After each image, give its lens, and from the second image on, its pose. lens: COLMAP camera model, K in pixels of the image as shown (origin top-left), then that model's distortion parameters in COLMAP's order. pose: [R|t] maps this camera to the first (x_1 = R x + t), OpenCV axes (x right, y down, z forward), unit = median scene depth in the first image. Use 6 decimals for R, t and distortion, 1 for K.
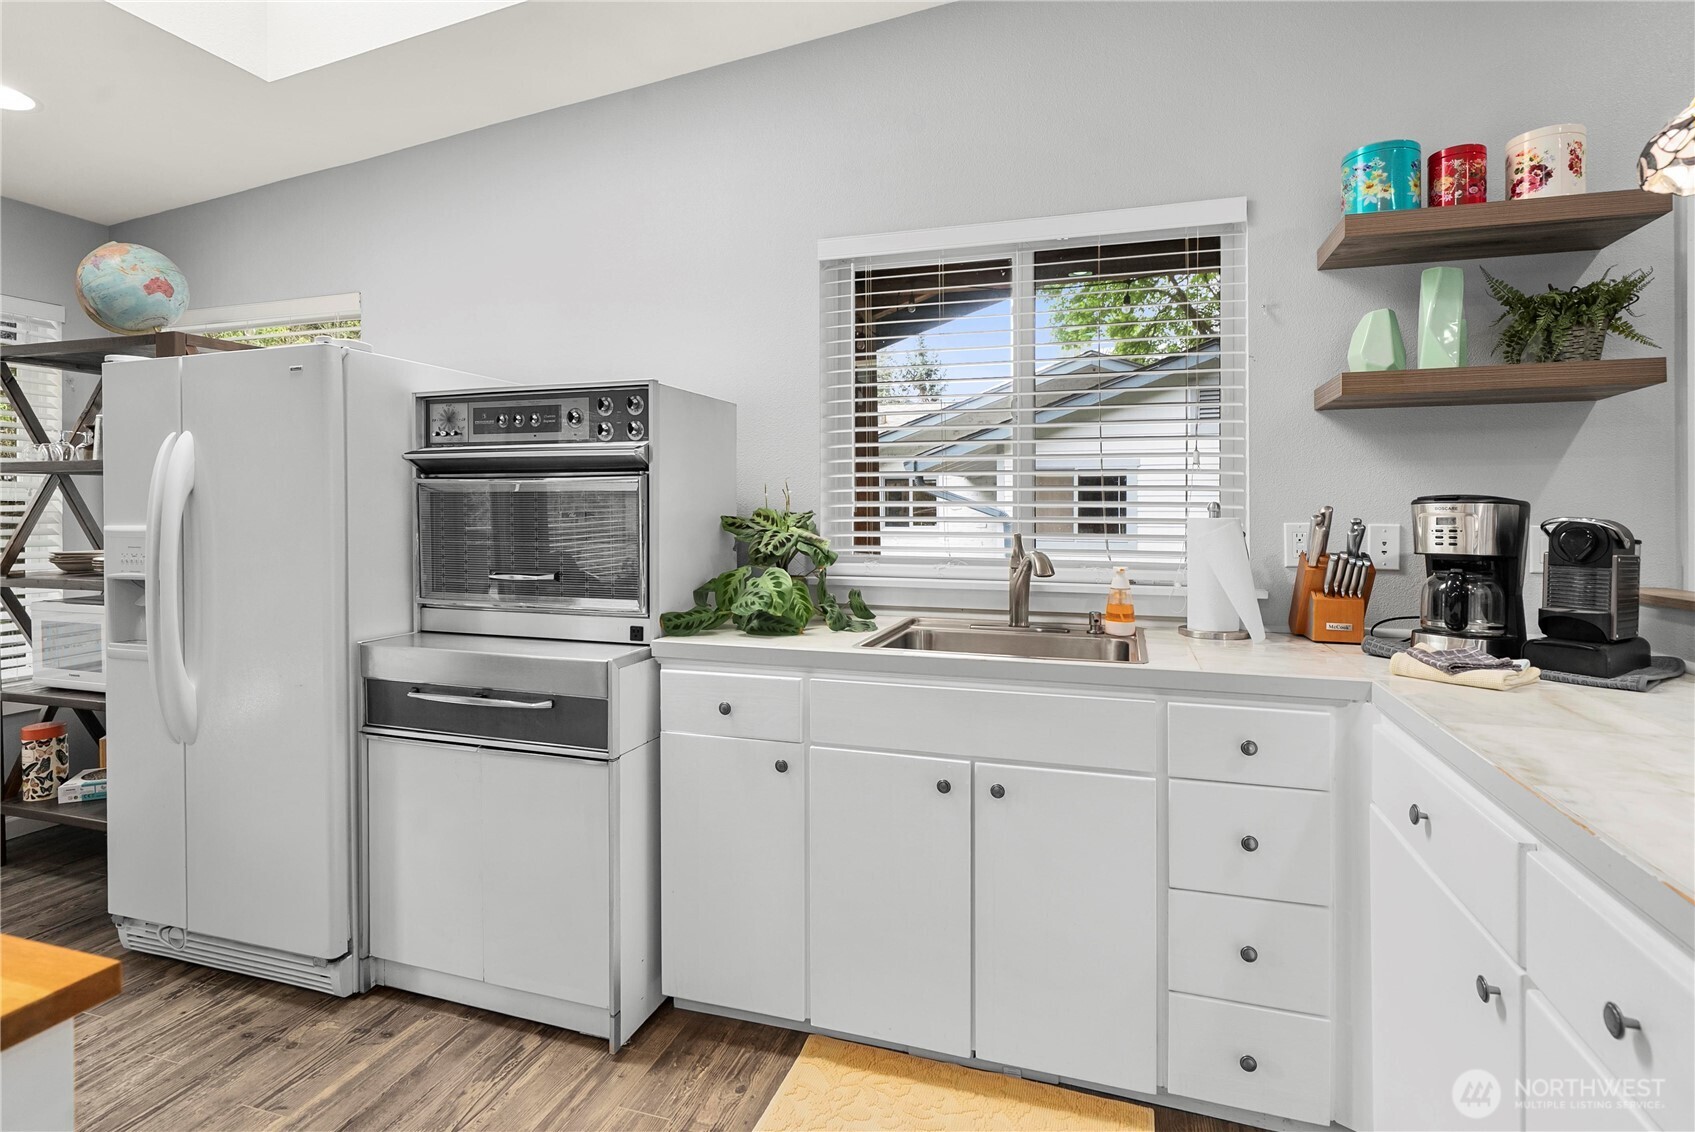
lens RADIAL K [[835.4, 0, 849.6], [0, 835.4, 511.8], [0, 0, 1]] dist [0.001090, 0.001204]
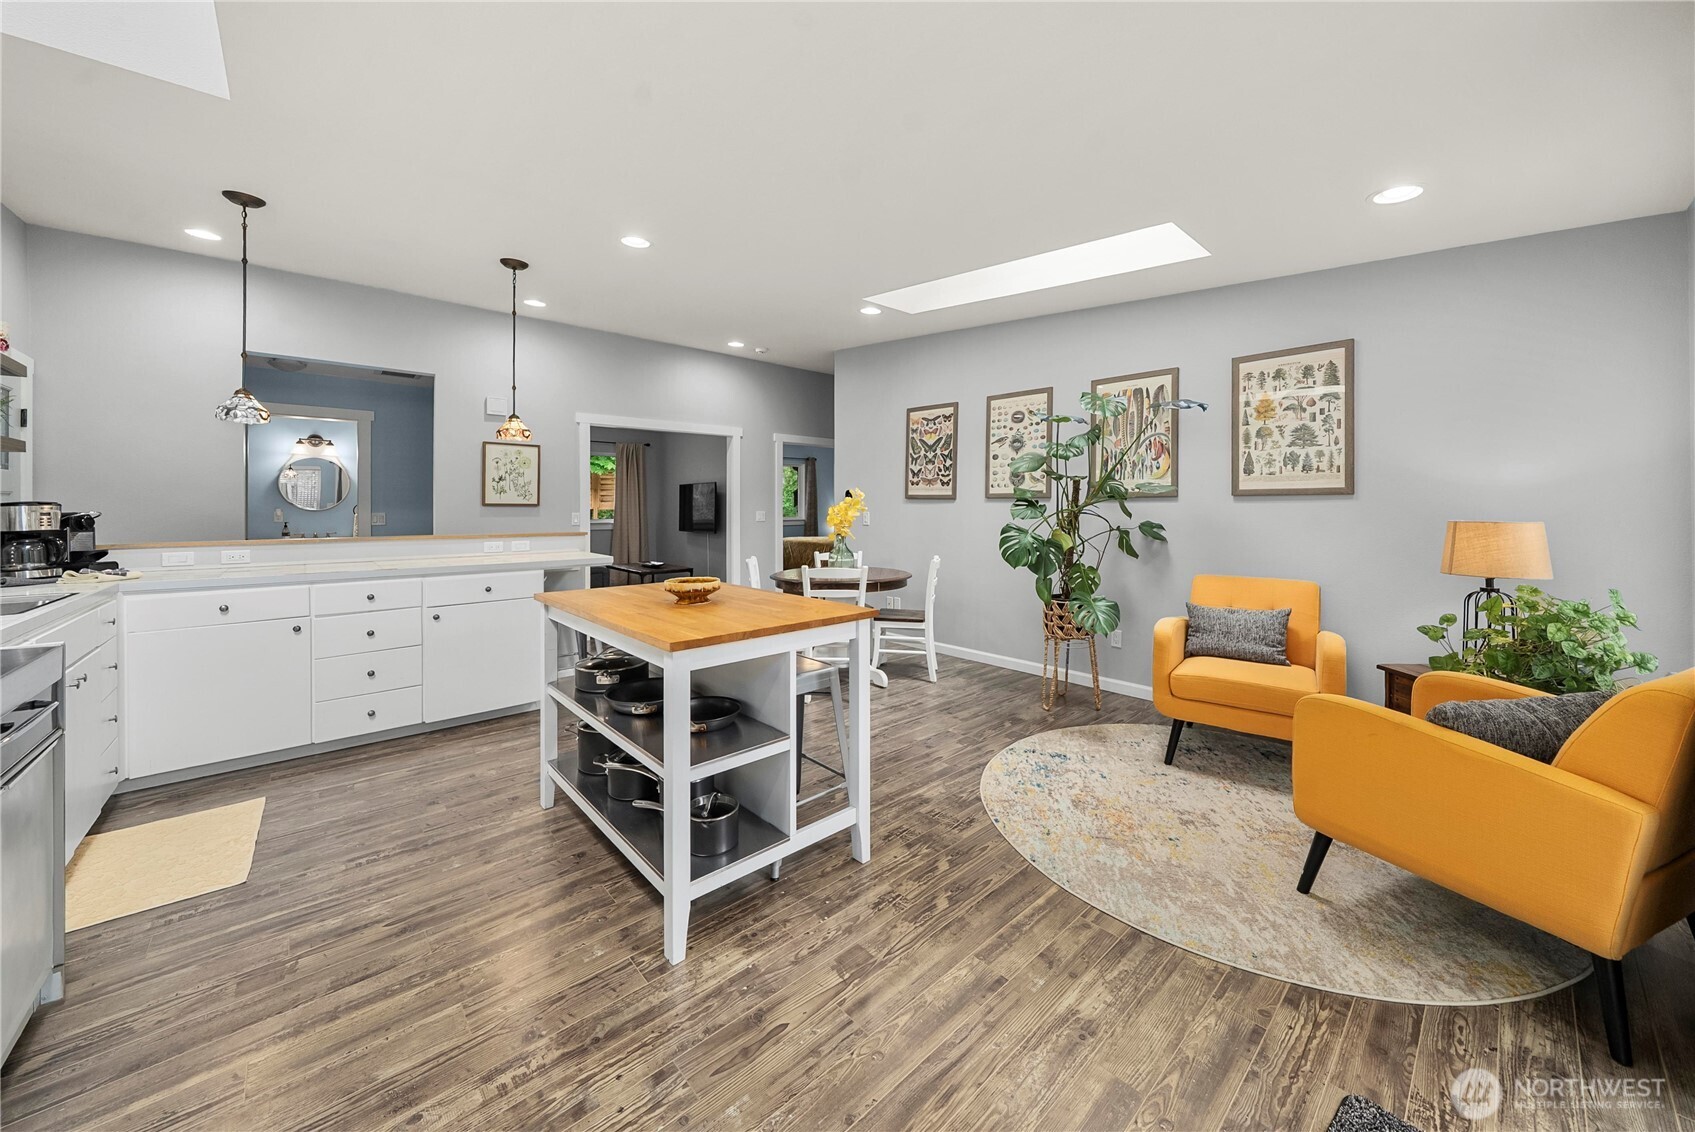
lens RADIAL K [[608.4, 0, 845.7], [0, 608.4, 506.6], [0, 0, 1]] dist [0.000314, 0.000031]
pose [[-0.859865, 0.003524, 0.510509, -1.433958], [0.005520, 0.999982, 0.002394, -0.001357], [-0.510492, 0.004876, -0.859869, 1.041192]]
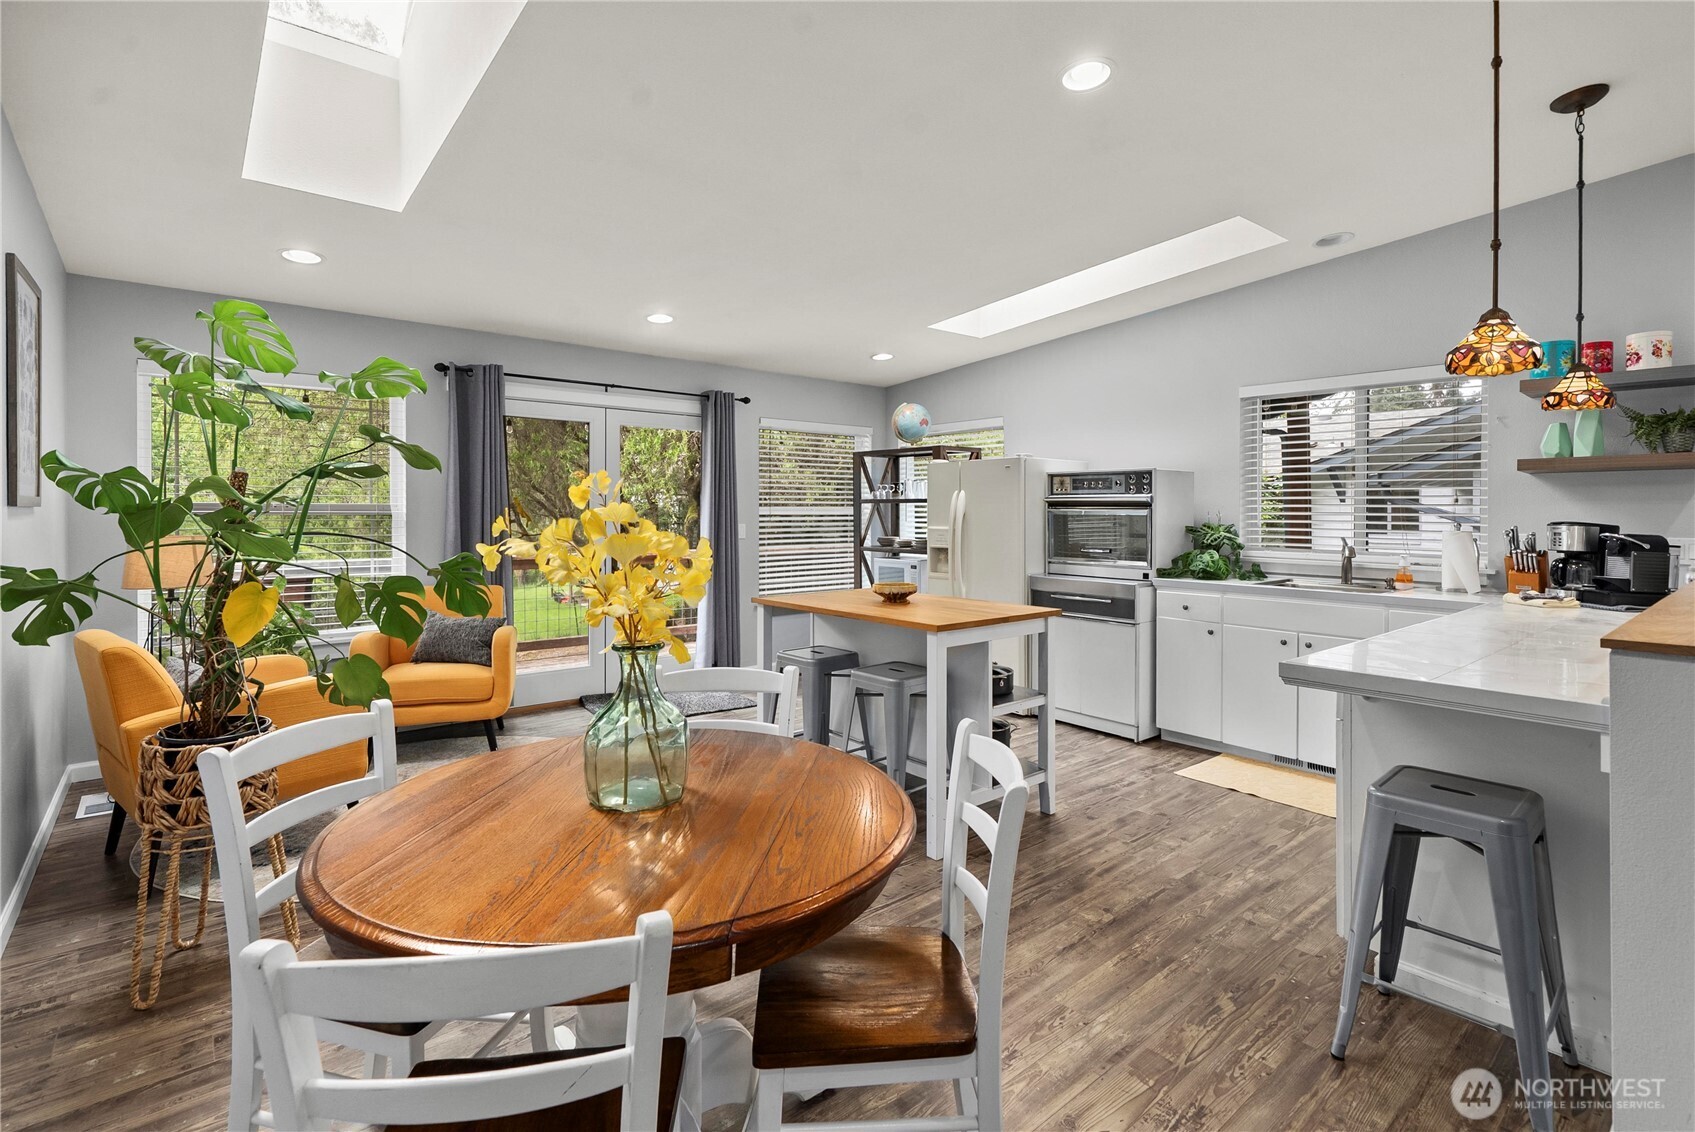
lens RADIAL K [[798.6, 0, 846.3], [0, 798.6, 516.8], [0, 0, 1]] dist [0.000542, 0.000174]
pose [[0.843770, 0.007381, -0.536654, 0.233757], [-0.006588, 0.999973, 0.003394, -0.022273], [0.536665, 0.000672, 0.843795, -1.321821]]
